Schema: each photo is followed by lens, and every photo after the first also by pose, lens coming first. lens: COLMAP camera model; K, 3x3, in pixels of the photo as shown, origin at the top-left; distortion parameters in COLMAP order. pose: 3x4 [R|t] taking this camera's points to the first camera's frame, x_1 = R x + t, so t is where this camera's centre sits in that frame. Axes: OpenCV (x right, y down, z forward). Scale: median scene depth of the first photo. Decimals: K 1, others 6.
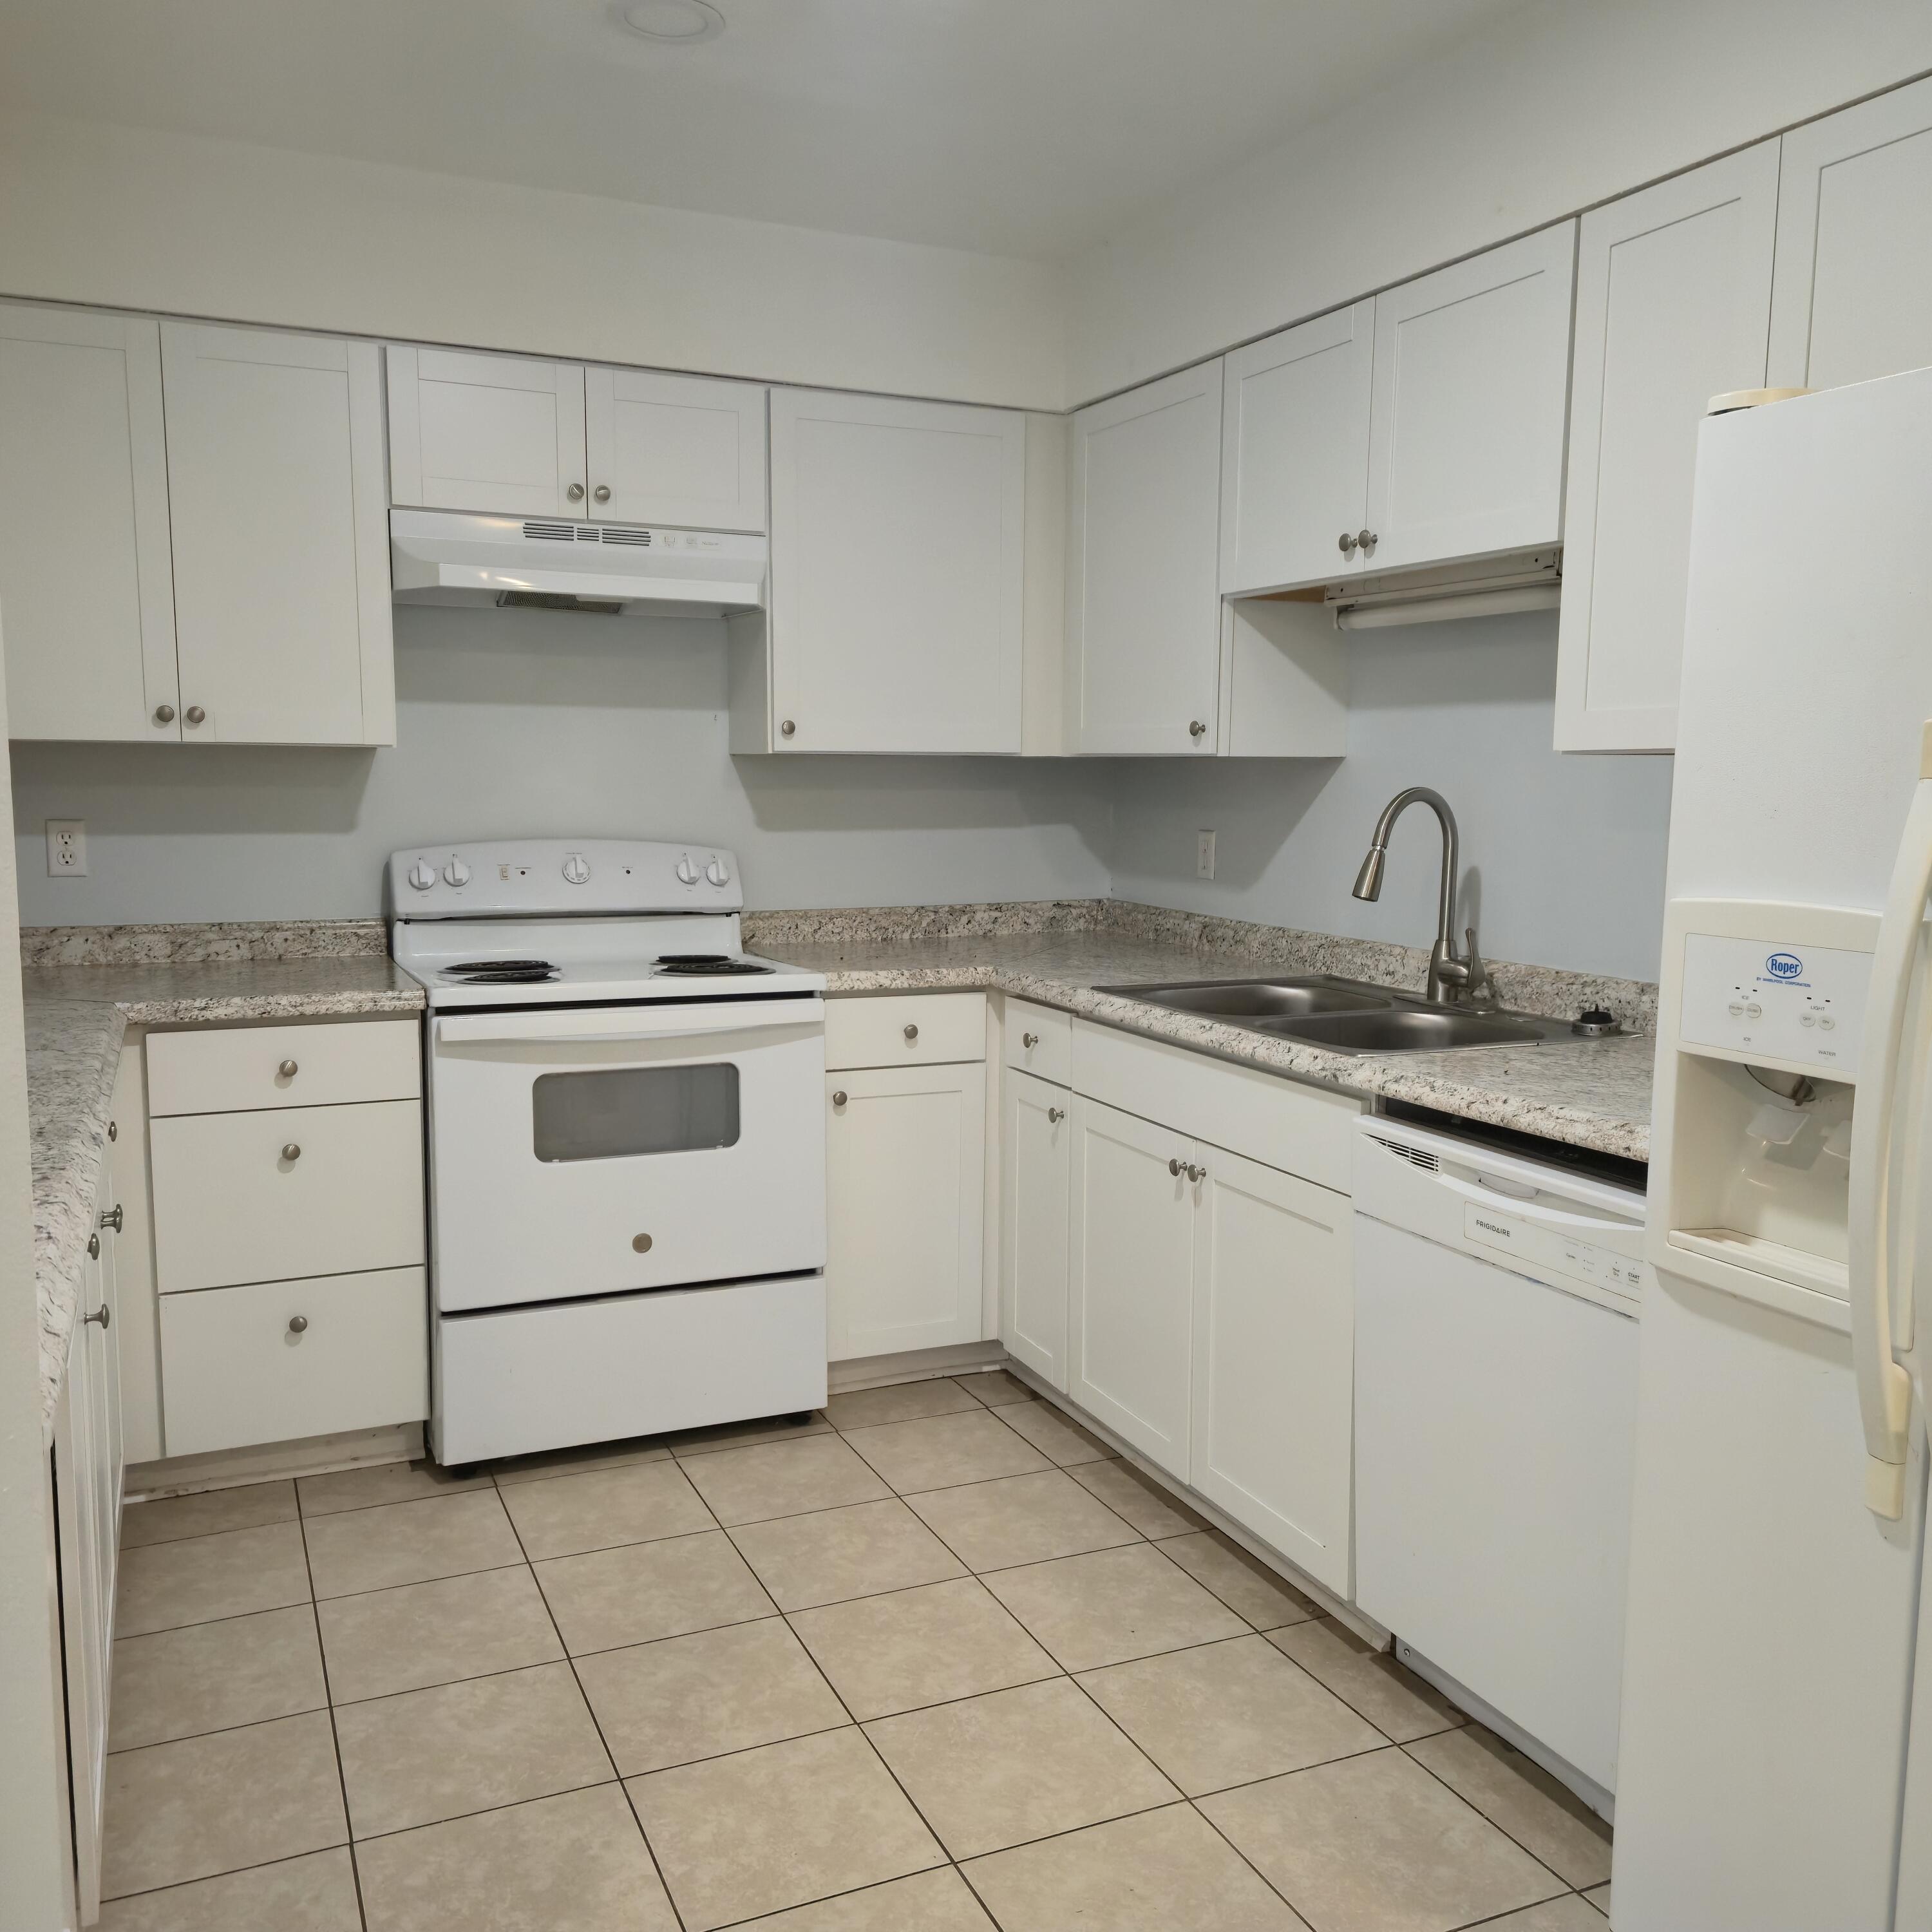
lens RADIAL K [[1737.5, 0, 1022.0], [0, 1737.5, 941.4], [0, 0, 1]] dist [0.102145, -0.081827]
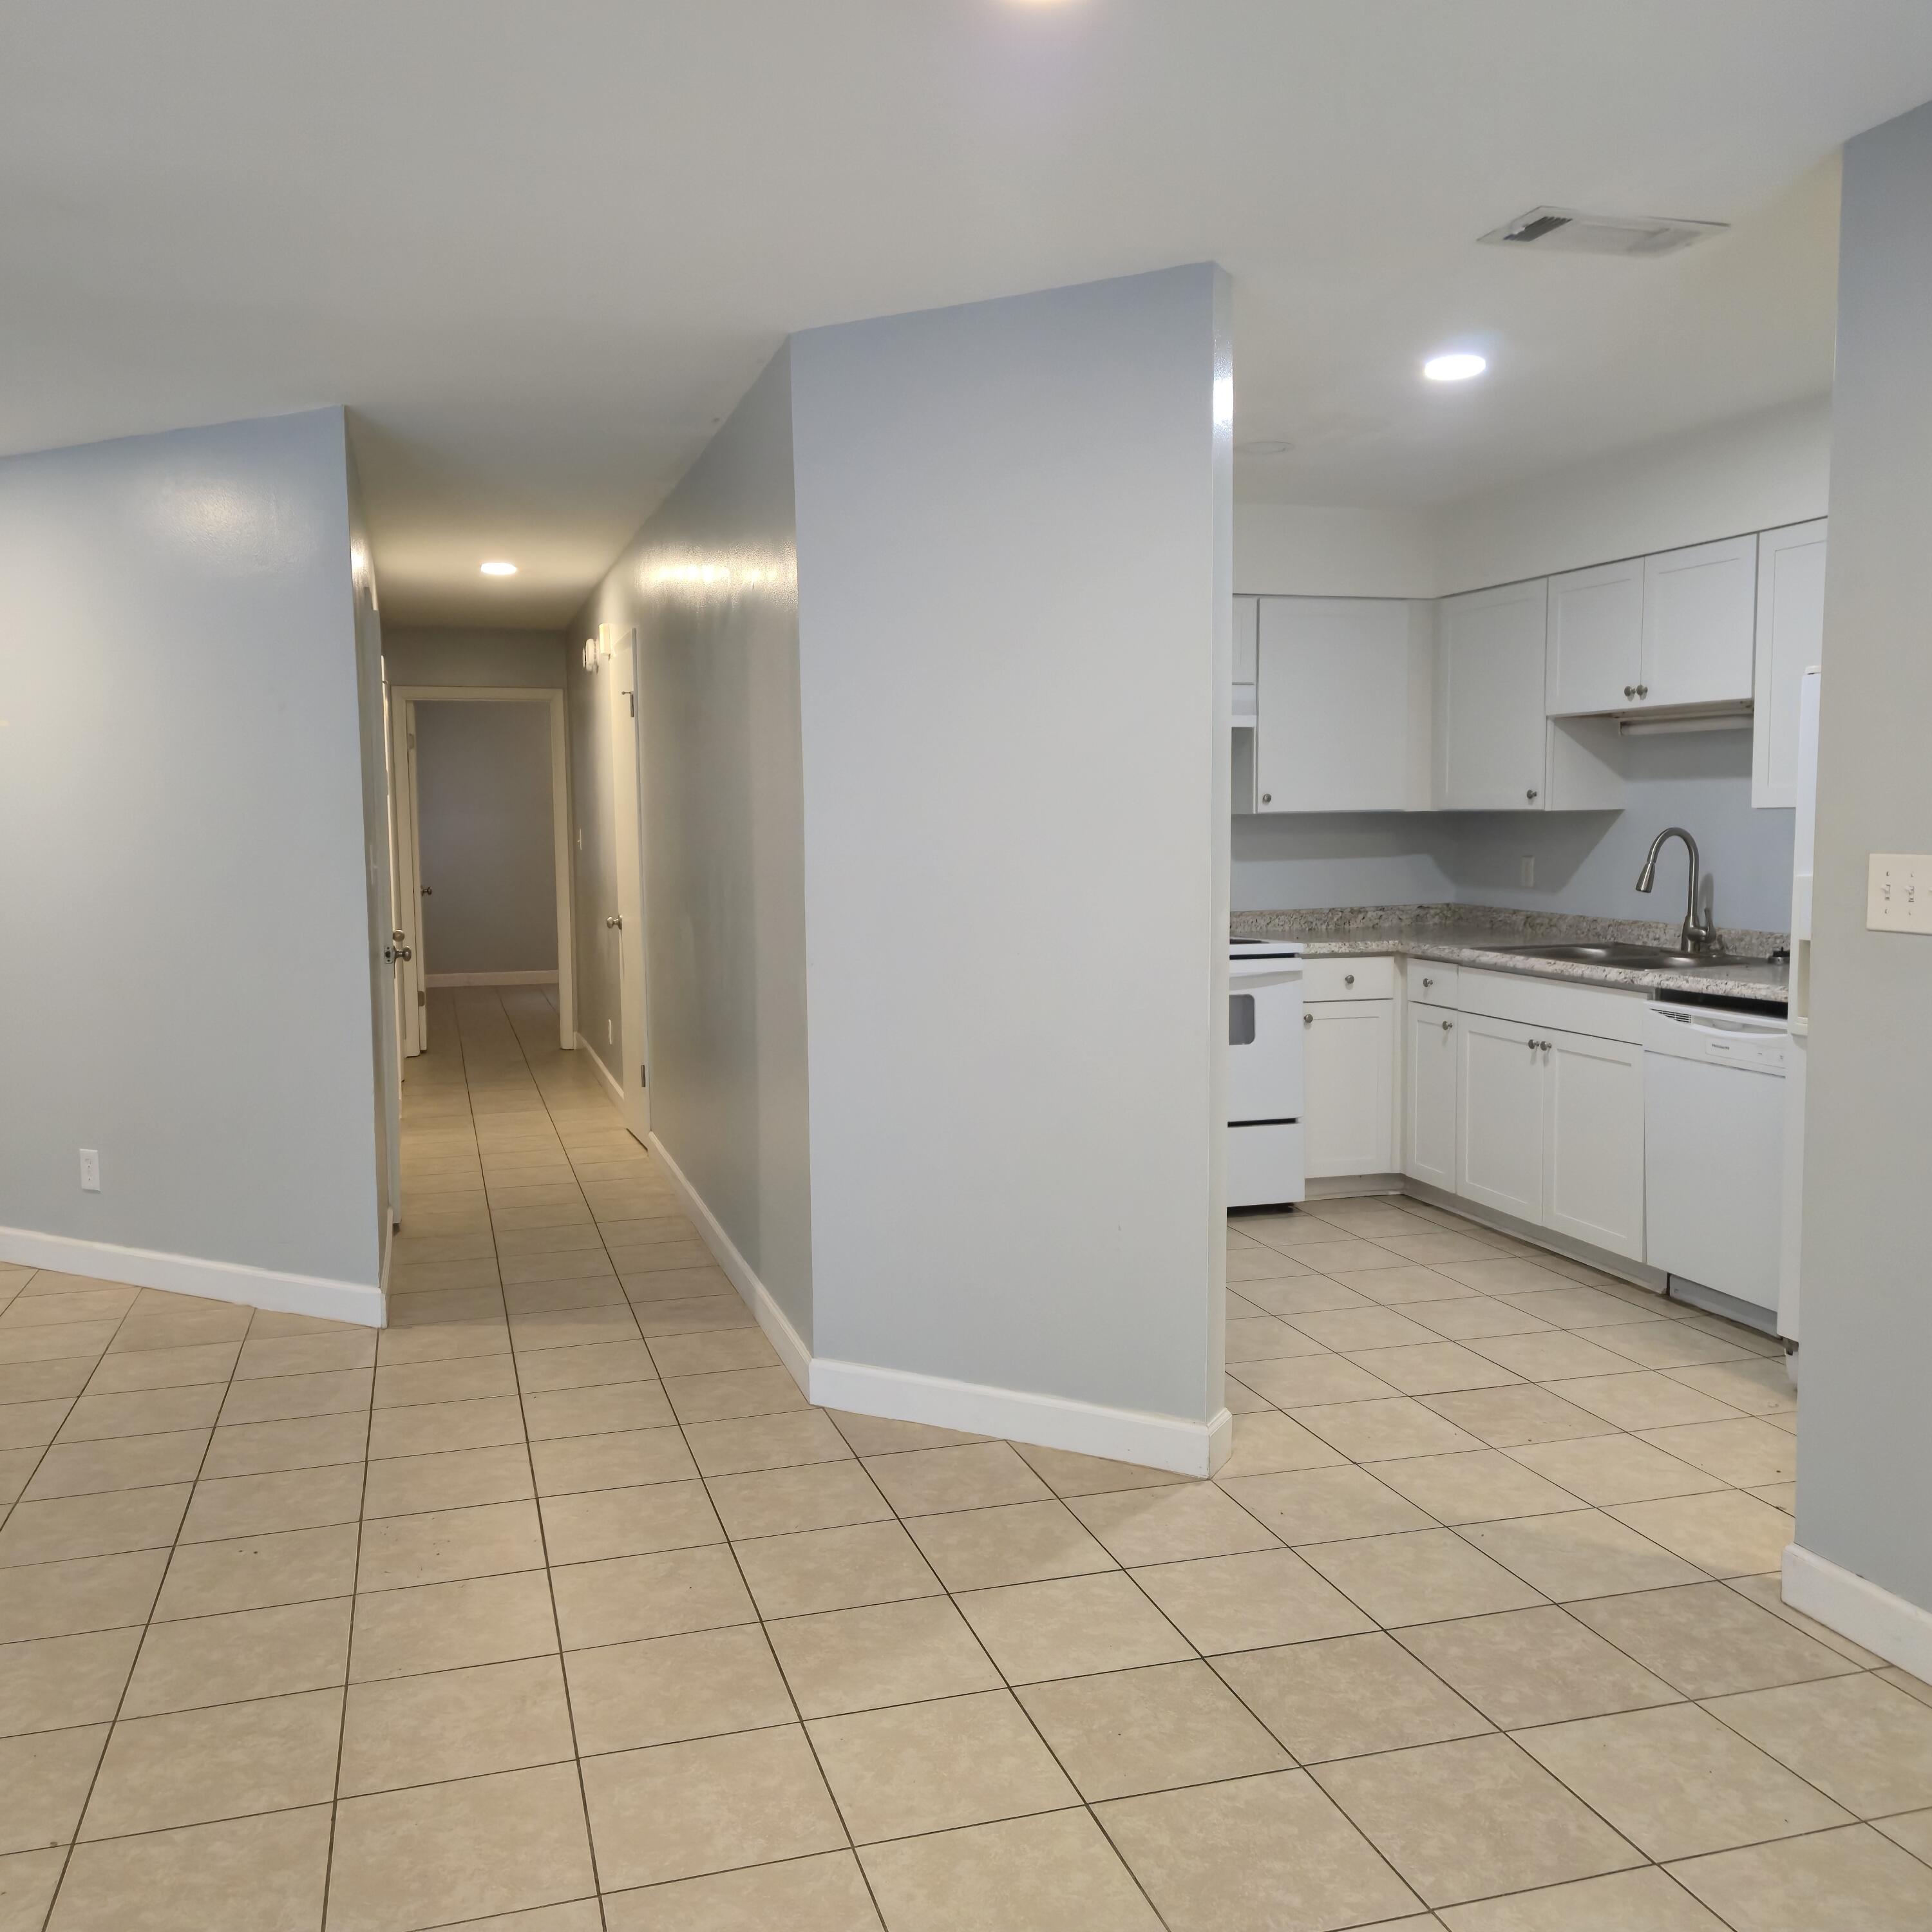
lens RADIAL K [[1728.2, 0, 965.3], [0, 1728.2, 930.8], [0, 0, 1]] dist [0.078019, -0.070429]
pose [[0.988397, -0.008935, -0.151627, -0.186390], [0.004347, 0.999523, -0.030561, 0.057953], [0.151828, 0.029547, 0.987965, -0.738516]]
